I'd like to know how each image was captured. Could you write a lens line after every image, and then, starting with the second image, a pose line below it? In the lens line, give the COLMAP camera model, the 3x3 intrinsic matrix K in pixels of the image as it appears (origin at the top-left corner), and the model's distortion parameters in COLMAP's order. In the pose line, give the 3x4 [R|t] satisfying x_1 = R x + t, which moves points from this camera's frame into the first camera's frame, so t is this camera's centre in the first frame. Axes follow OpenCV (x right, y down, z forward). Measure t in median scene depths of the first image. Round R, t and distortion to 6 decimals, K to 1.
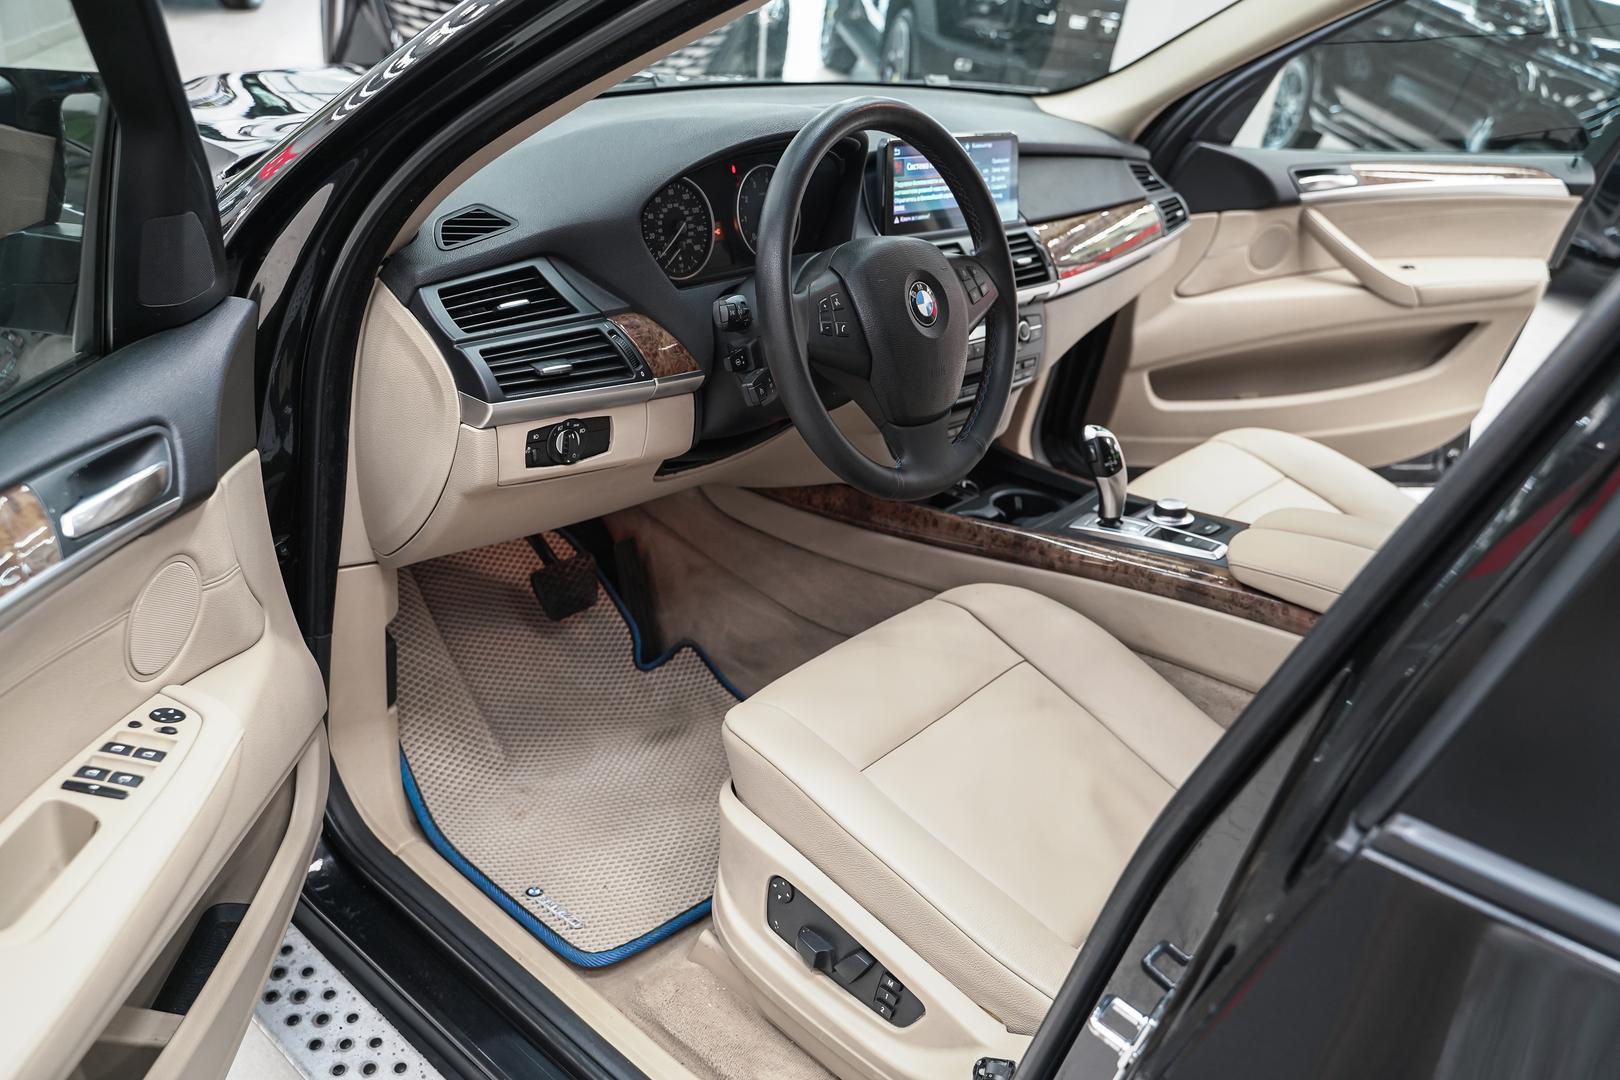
lens RADIAL K [[1284.6, 0, 807.8], [0, 1284.6, 538.2], [0, 0, 1]] dist [-0.011553, 0.007247]
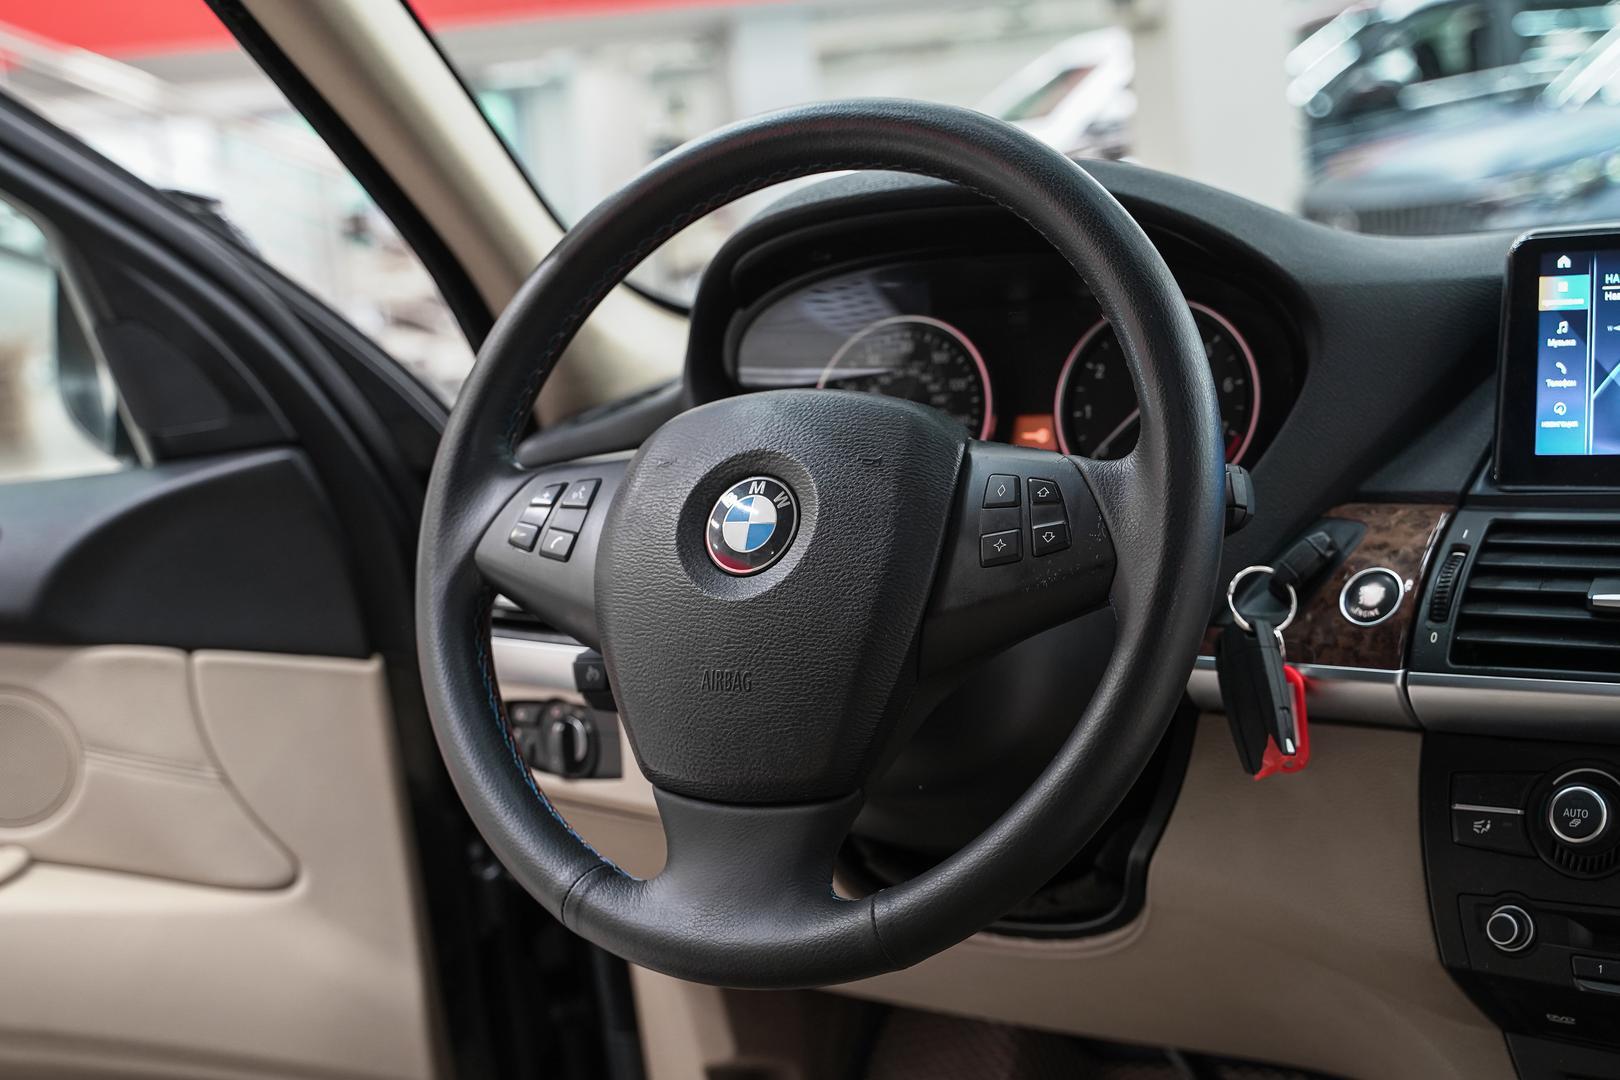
lens RADIAL K [[2323.6, 0, 781.0], [0, 2323.6, 529.8], [0, 0, 1]] dist [-0.001411, 0.000000]
pose [[0.160086, 0.008581, -0.987066, 0.618663], [-0.352434, 0.934551, -0.049035, -0.104401], [0.922043, 0.355726, 0.152632, 0.637321]]
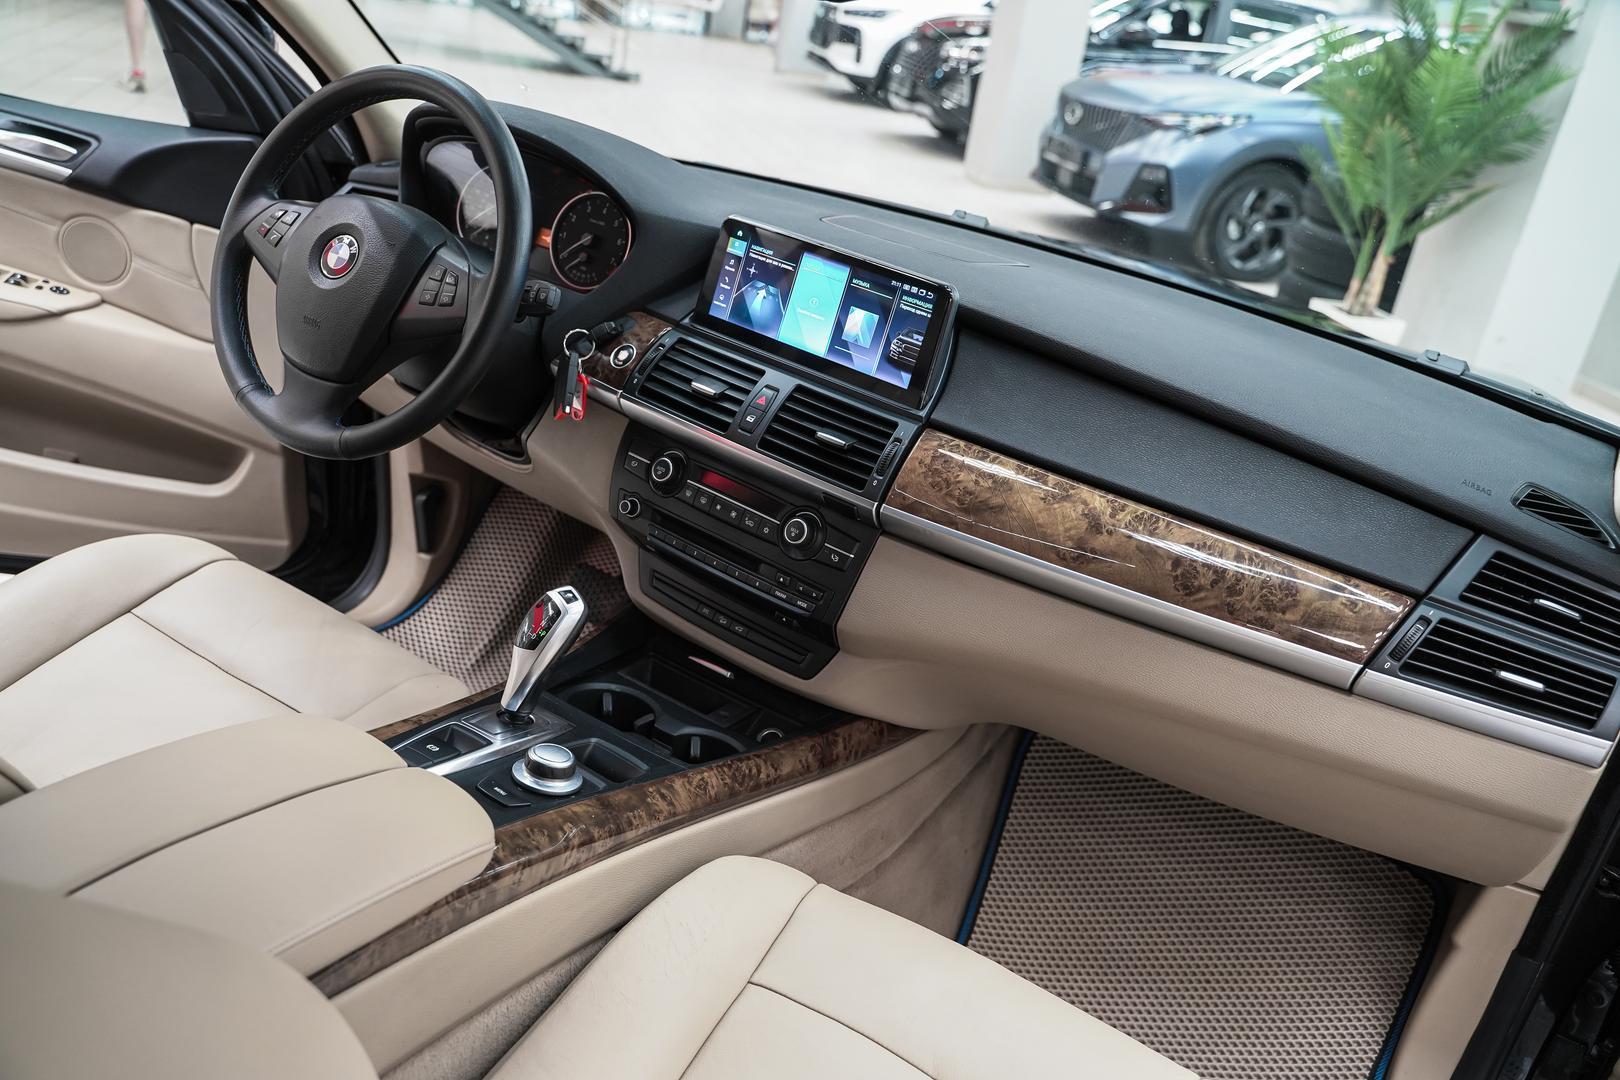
lens RADIAL K [[1284.6, 0, 809.1], [0, 1284.6, 537.5], [0, 0, 1]] dist [-0.011553, 0.007247]
pose [[0.160312, 0.308706, -0.937550, 0.810442], [-0.583136, 0.795981, 0.162381, -0.272018], [0.796400, 0.520688, 0.307623, 0.784803]]
